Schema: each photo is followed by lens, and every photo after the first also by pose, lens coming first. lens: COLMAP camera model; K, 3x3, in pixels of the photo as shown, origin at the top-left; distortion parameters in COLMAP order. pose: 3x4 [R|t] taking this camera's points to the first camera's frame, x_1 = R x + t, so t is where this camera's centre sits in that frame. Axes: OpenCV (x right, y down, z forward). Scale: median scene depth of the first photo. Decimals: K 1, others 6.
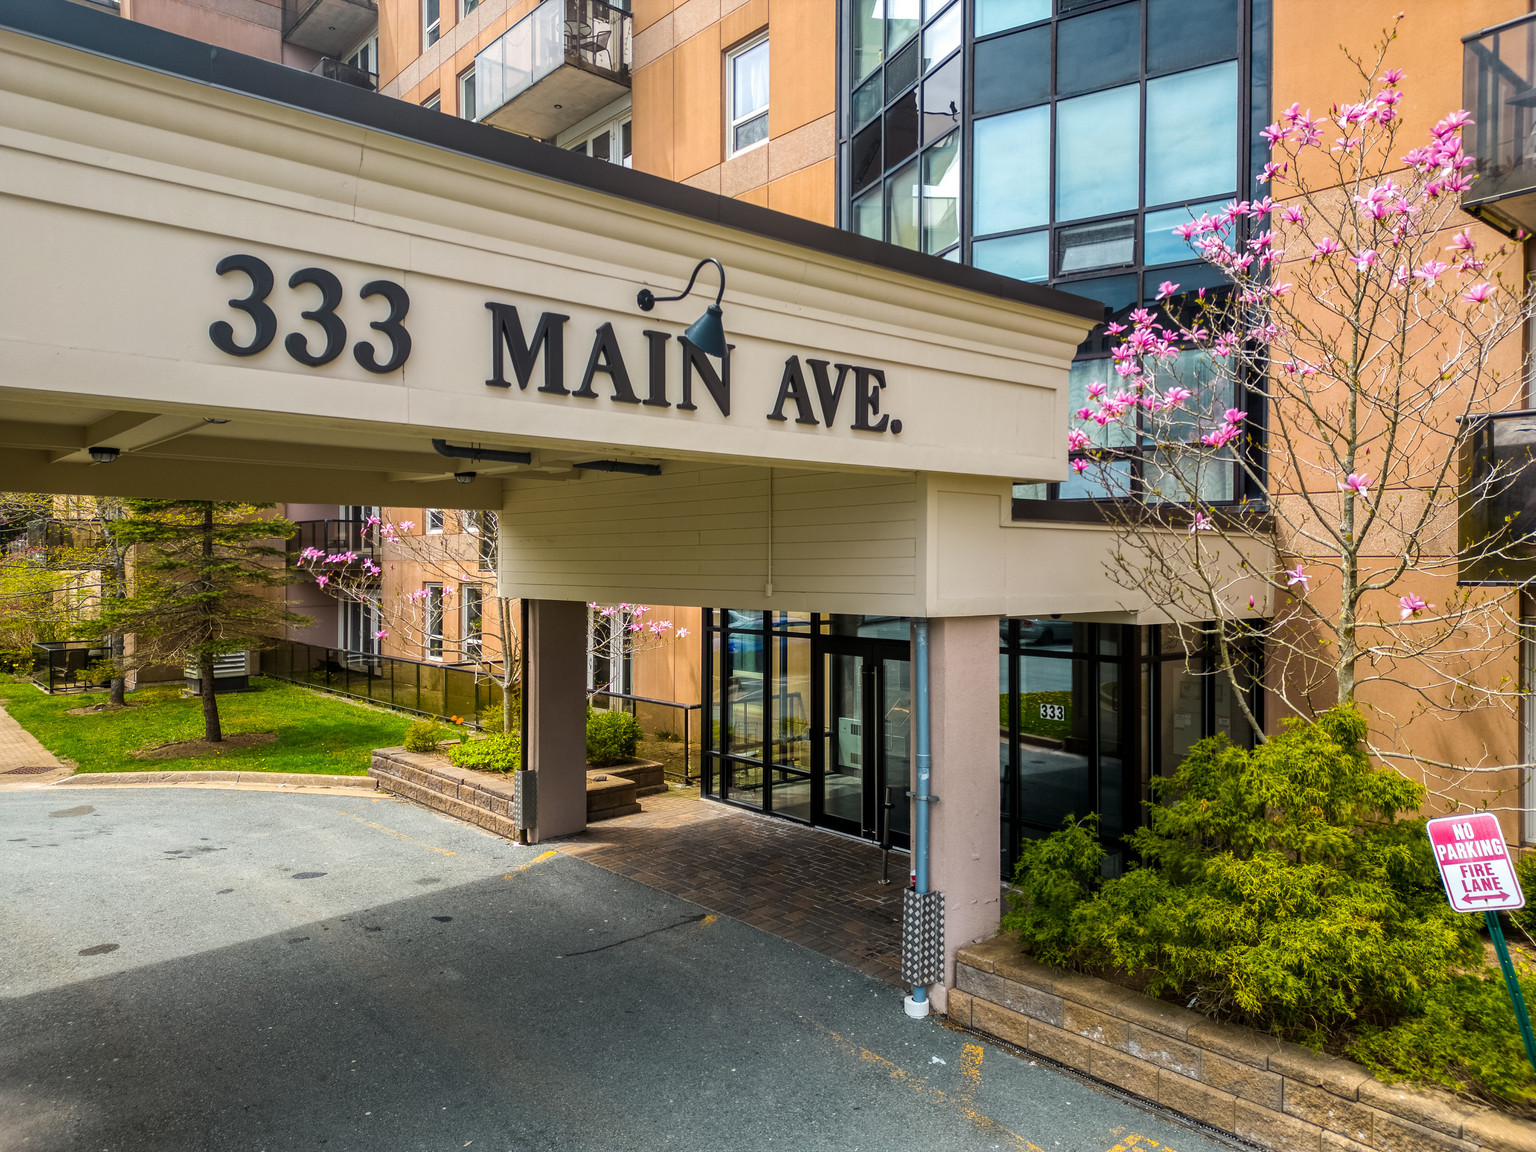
lens RADIAL K [[1073.4, 0, 773.5], [0, 1073.4, 575.7], [0, 0, 1]] dist [0.057397, -0.030271]
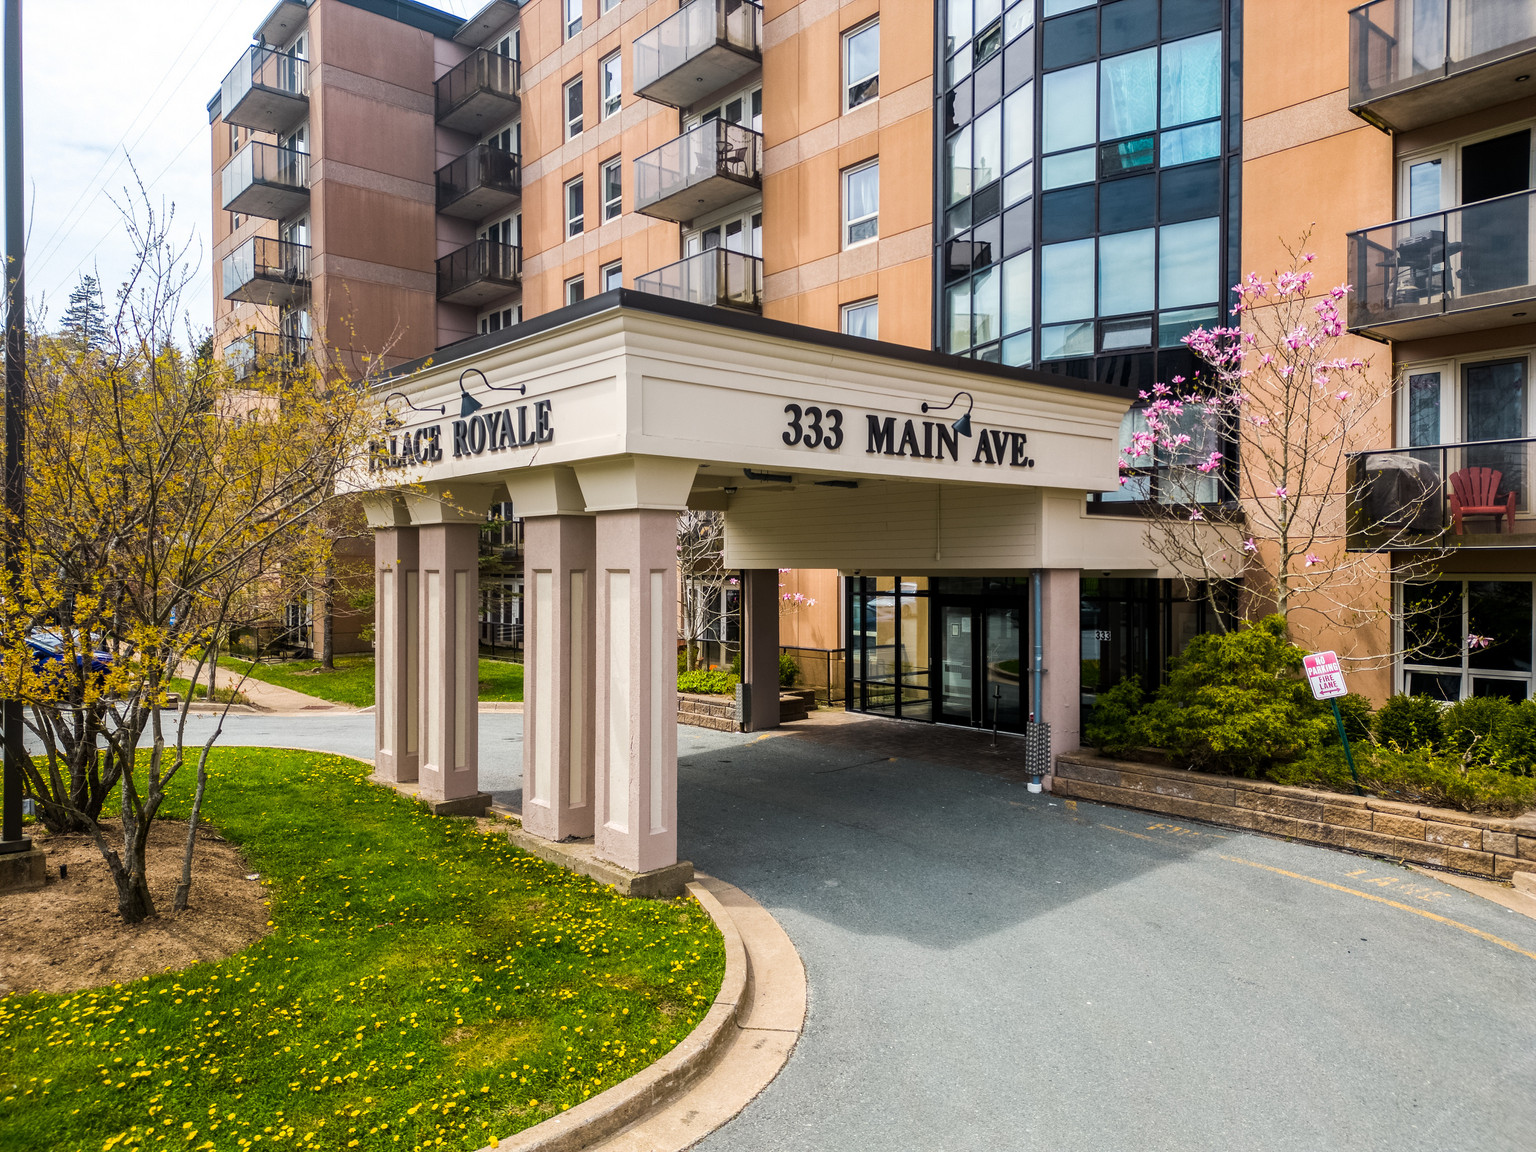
lens RADIAL K [[1073.4, 0, 760.5], [0, 1073.4, 580.1], [0, 0, 1]] dist [0.057397, -0.030271]
pose [[0.999937, -0.002067, -0.011029, -0.297270], [0.002095, 0.999995, 0.002531, 0.051182], [0.011024, -0.002554, 0.999936, -0.776835]]
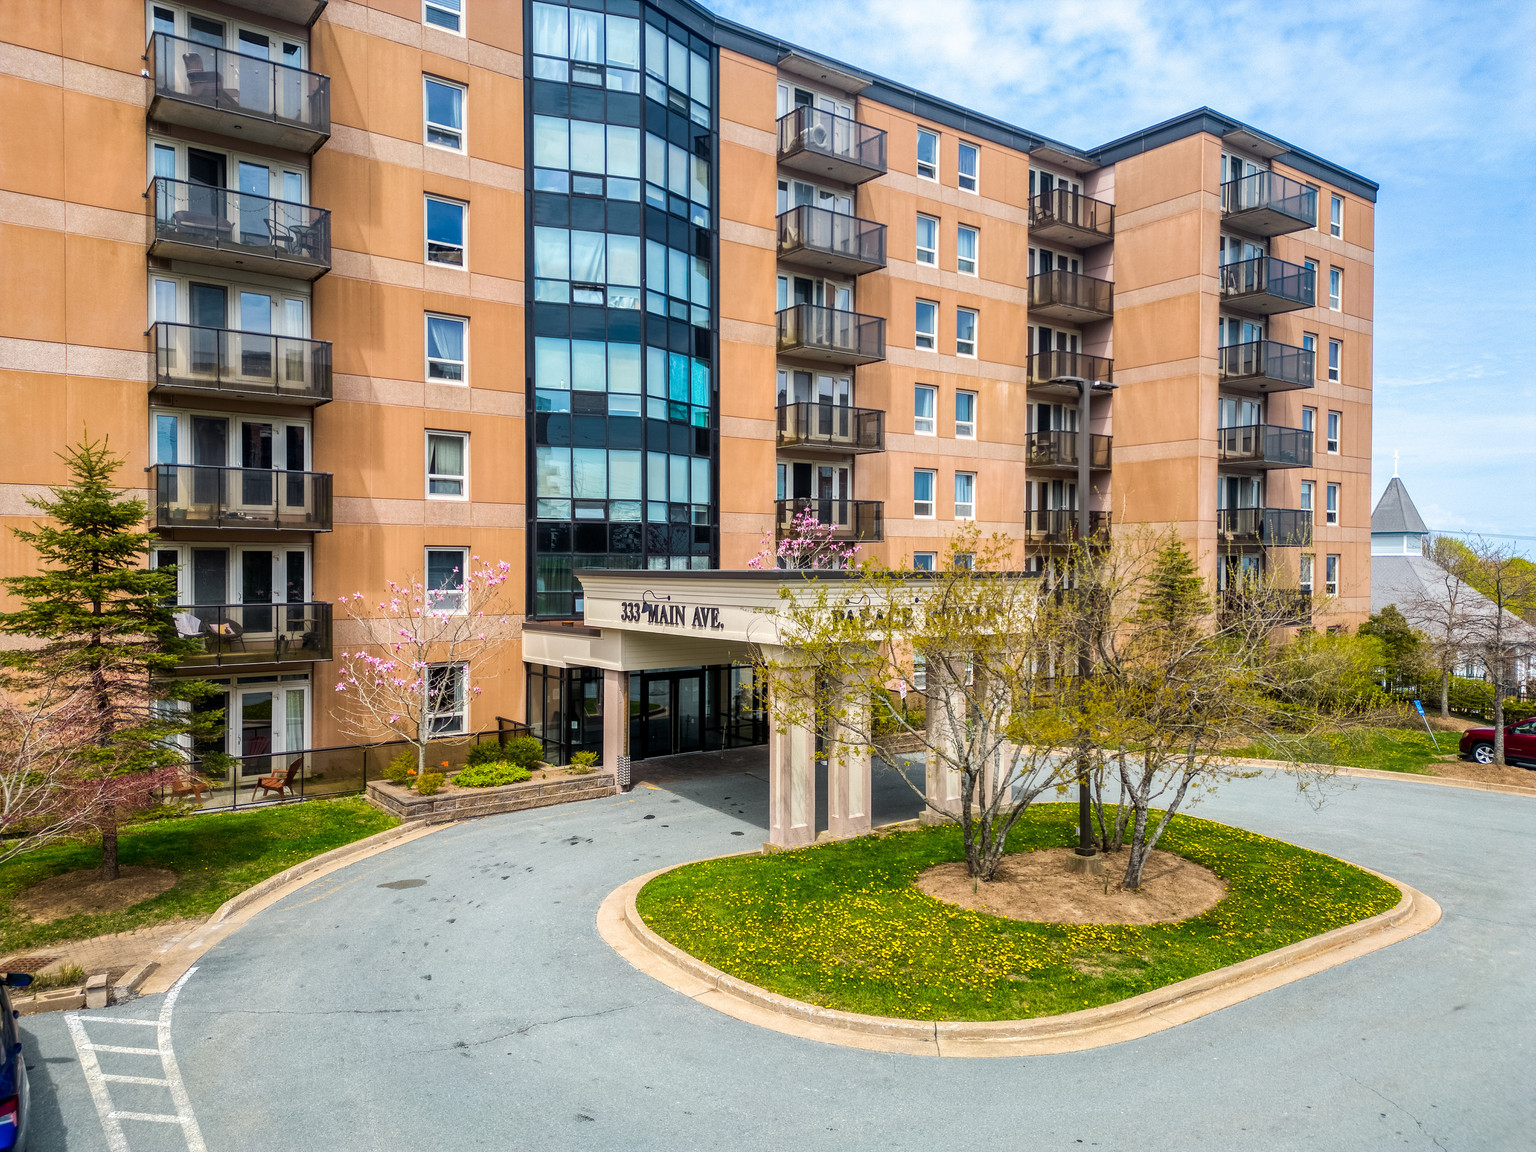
lens RADIAL K [[1073.4, 0, 769.7], [0, 1073.4, 576.0], [0, 0, 1]] dist [0.057397, -0.030271]
pose [[-0.074777, 0.010562, -0.997144, 2.804197], [-0.012336, 0.999858, 0.011515, -0.282409], [0.997124, 0.013162, -0.074636, 1.211612]]
